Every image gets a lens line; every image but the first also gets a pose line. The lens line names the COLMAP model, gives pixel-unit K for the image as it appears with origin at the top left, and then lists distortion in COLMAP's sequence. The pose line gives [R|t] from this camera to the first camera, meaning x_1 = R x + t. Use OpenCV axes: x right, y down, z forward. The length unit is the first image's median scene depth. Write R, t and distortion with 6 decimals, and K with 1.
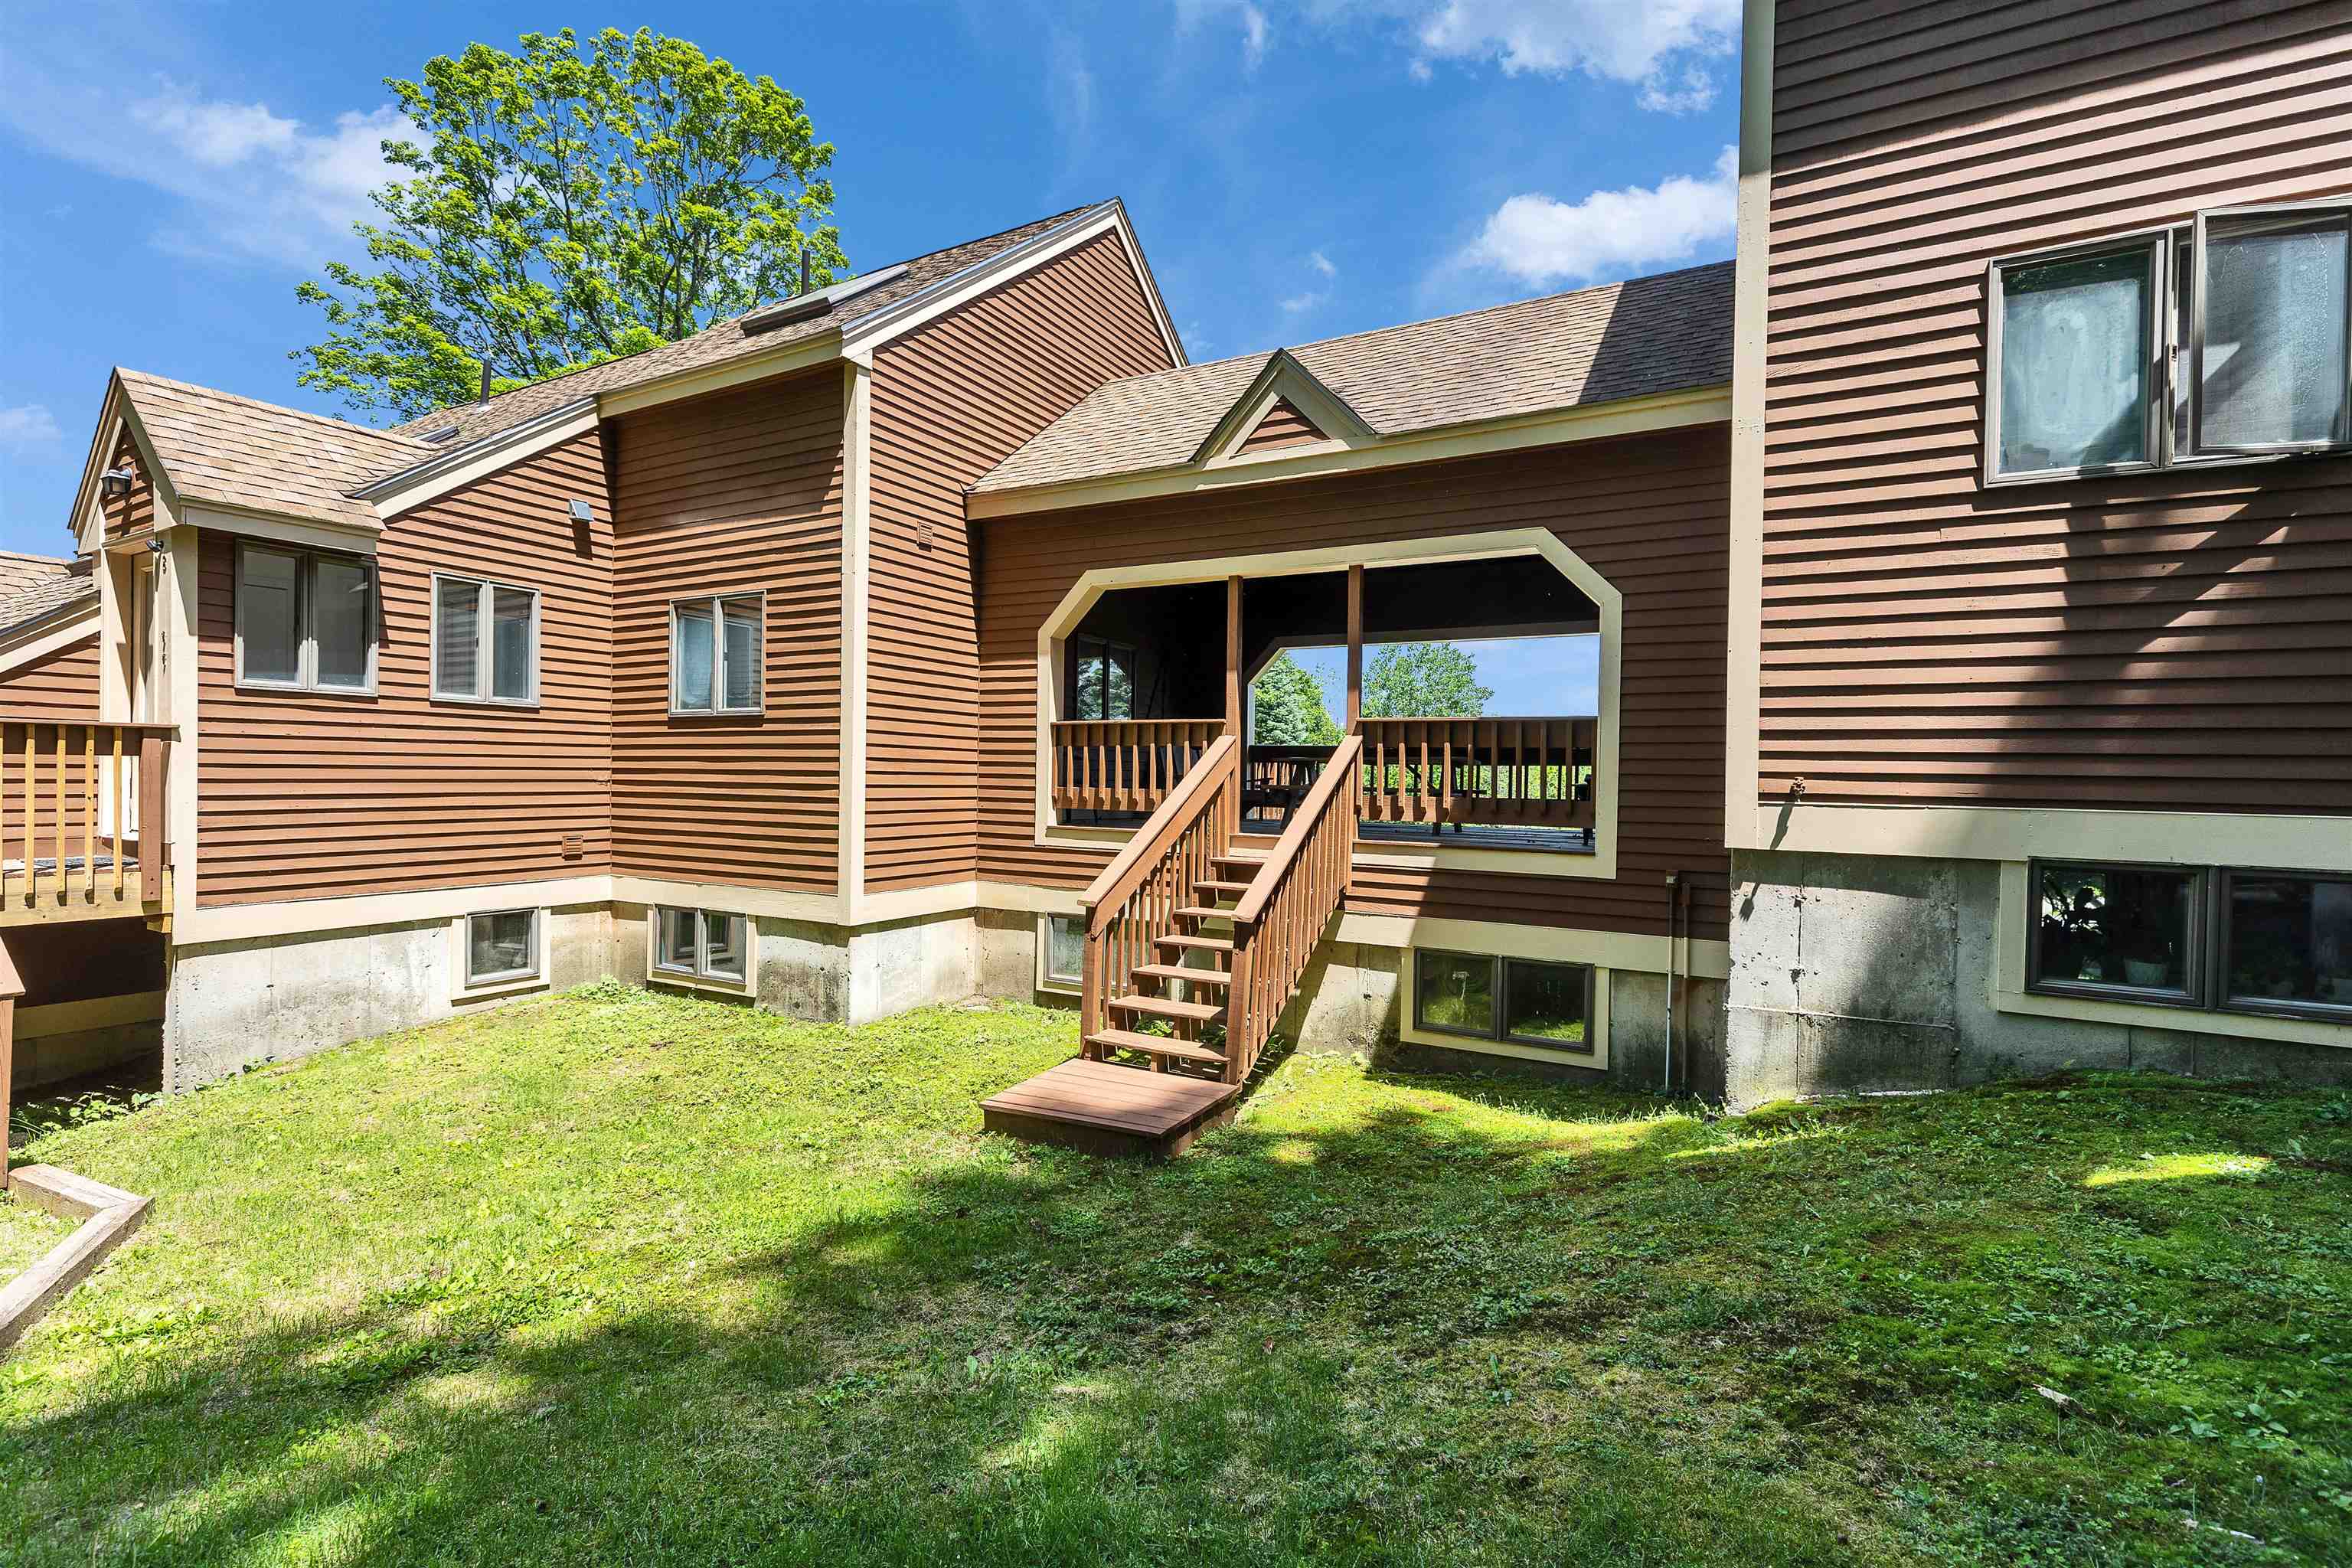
lens RADIAL K [[1047.1, 0, 1190.8], [0, 1047.1, 778.1], [0, 0, 1]] dist [0.003276, 0.000176]
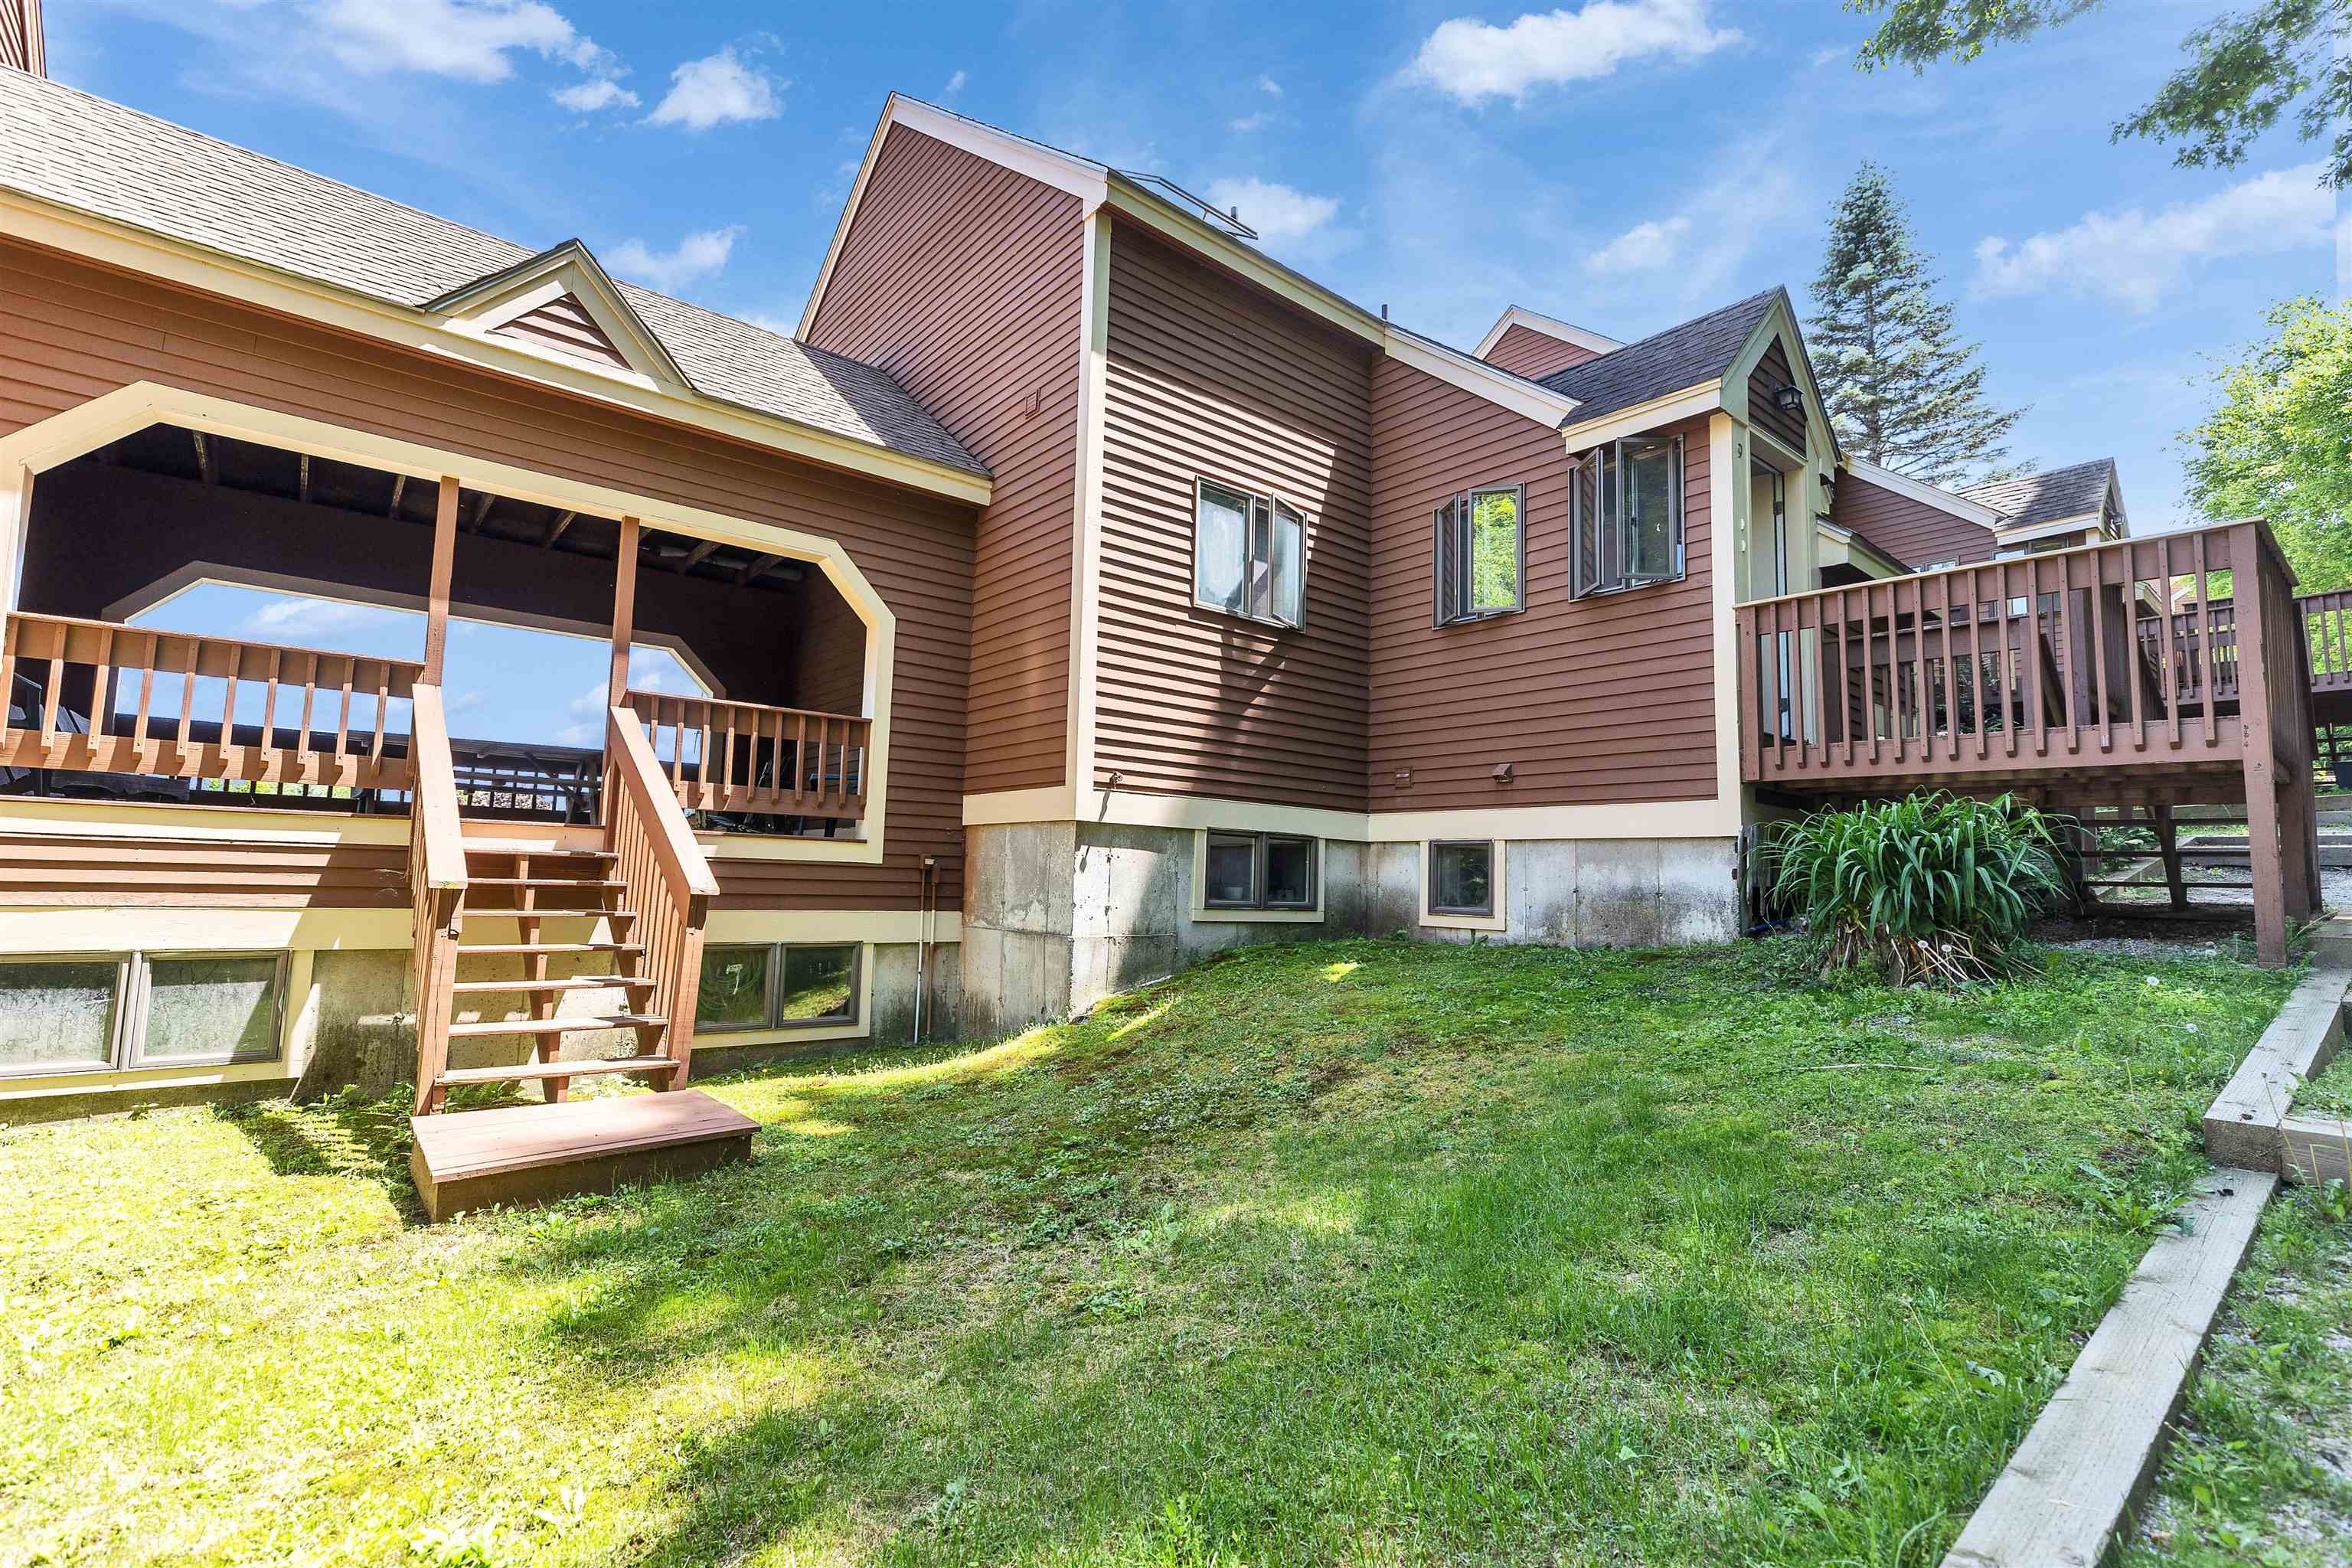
lens RADIAL K [[1062.6, 0, 1175.6], [0, 1062.6, 777.1], [0, 0, 1]] dist [0.003138, 0.000030]
pose [[0.376264, 0.083717, 0.922723, -0.528401], [-0.017519, 0.996374, -0.083255, 0.090627], [-0.926347, 0.015161, 0.376366, 0.263289]]
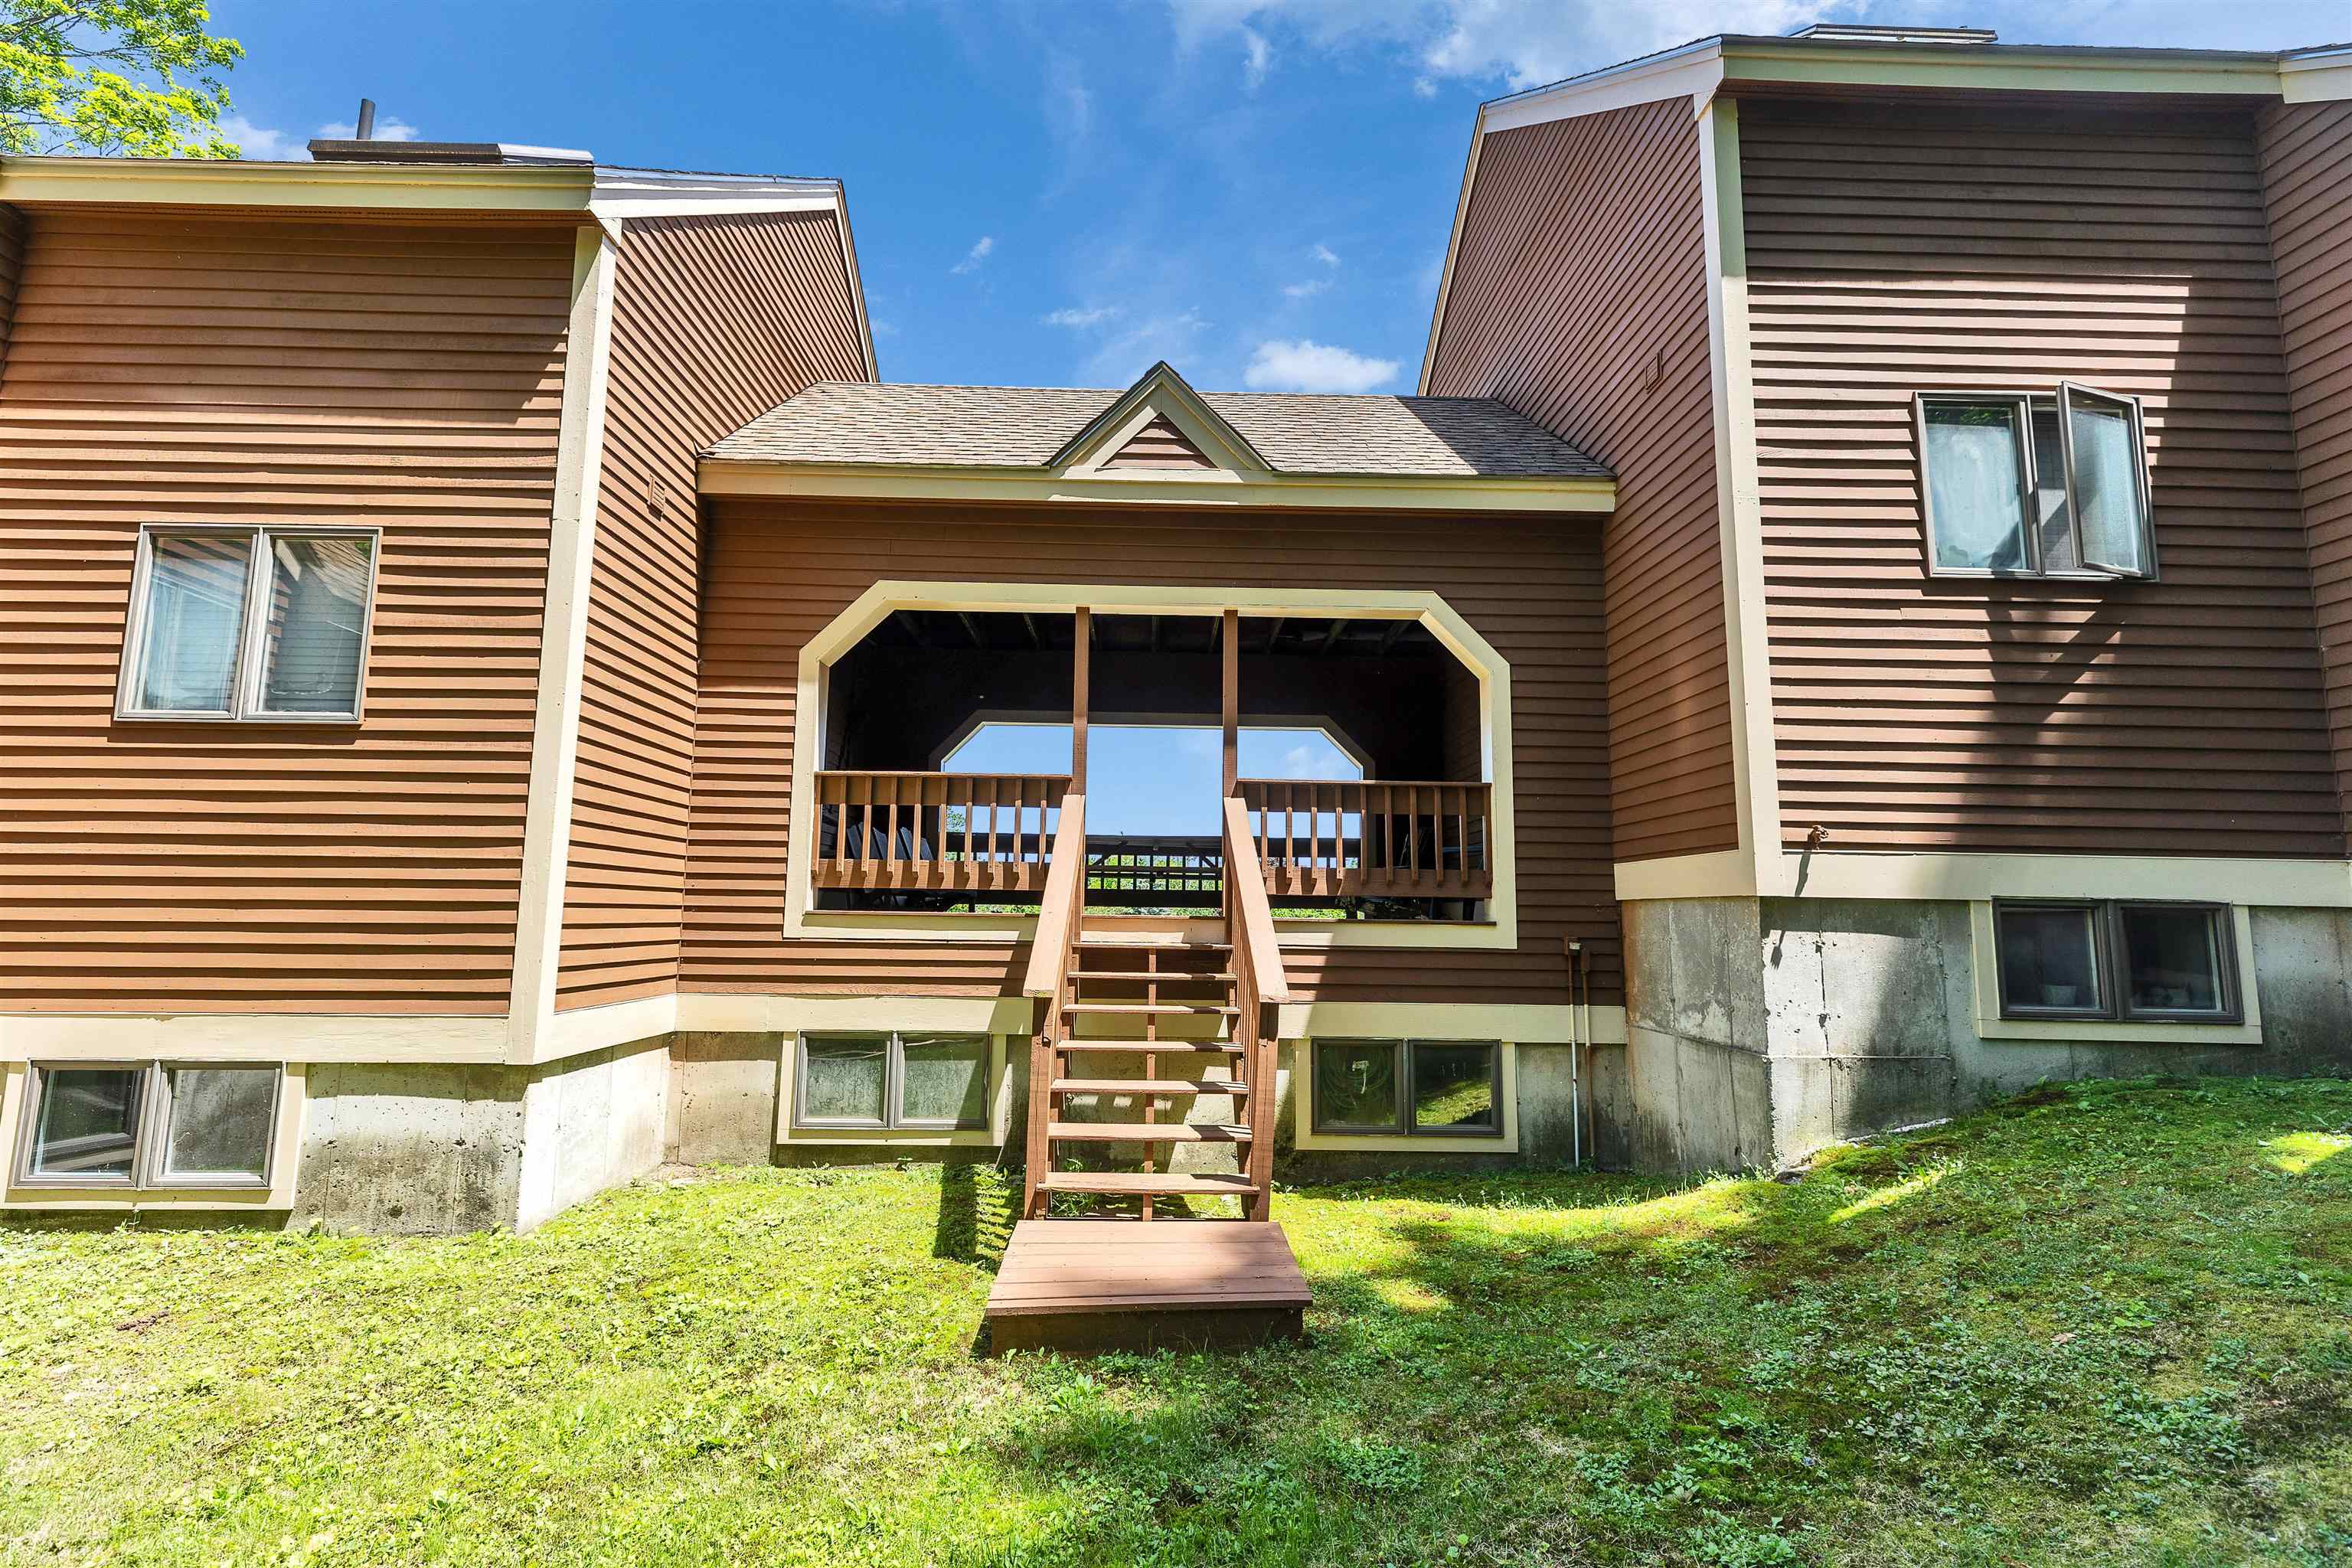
lens RADIAL K [[1040.4, 0, 1172.0], [0, 1040.4, 784.1], [0, 0, 1]] dist [0.004553, -0.000617]
pose [[0.870834, 0.056266, 0.488346, -0.347061], [0.002488, 0.992911, -0.118838, 0.056623], [-0.491571, 0.104703, 0.864520, 0.293926]]
